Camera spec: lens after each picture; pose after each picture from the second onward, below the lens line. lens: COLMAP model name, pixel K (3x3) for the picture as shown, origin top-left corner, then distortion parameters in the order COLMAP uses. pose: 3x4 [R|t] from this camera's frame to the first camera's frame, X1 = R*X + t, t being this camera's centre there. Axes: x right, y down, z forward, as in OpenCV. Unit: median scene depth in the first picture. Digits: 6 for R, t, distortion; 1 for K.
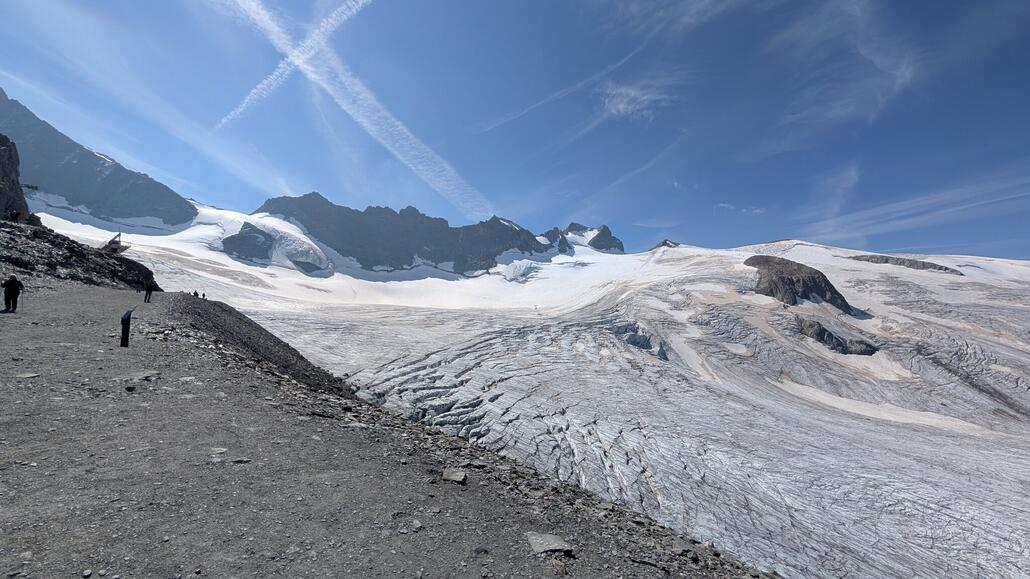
lens RADIAL K [[395.0, 0, 514.1], [0, 395.0, 289.6], [0, 0, 1]] dist [0.000945, -0.000095]
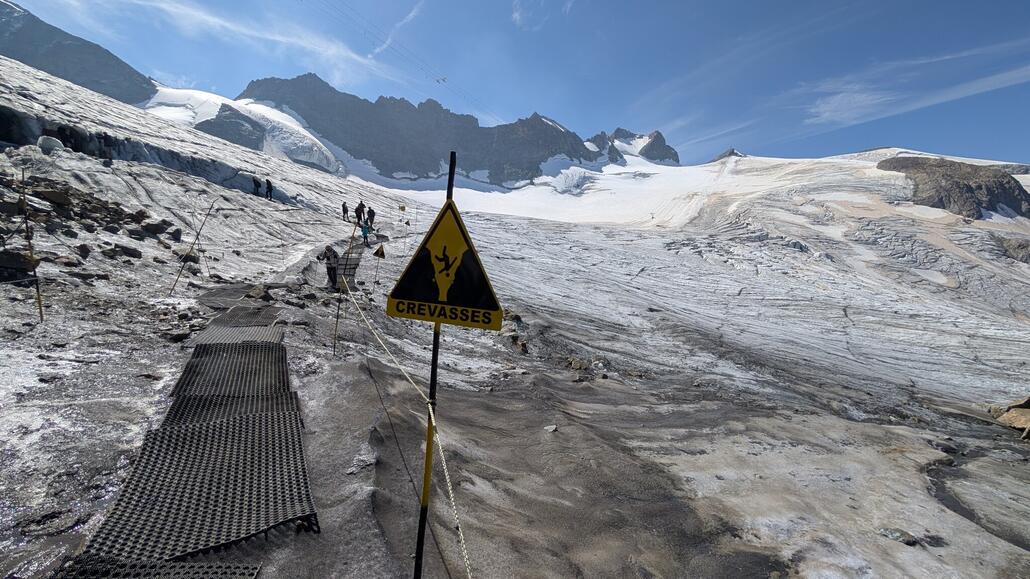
lens RADIAL K [[395.0, 0, 514.8], [0, 395.0, 289.9], [0, 0, 1]] dist [0.000945, -0.000095]
pose [[0.999983, 0.005405, 0.002299, -0.102542], [-0.005732, 0.983492, 0.180863, 0.025777], [-0.001283, -0.180873, 0.983506, 0.159652]]
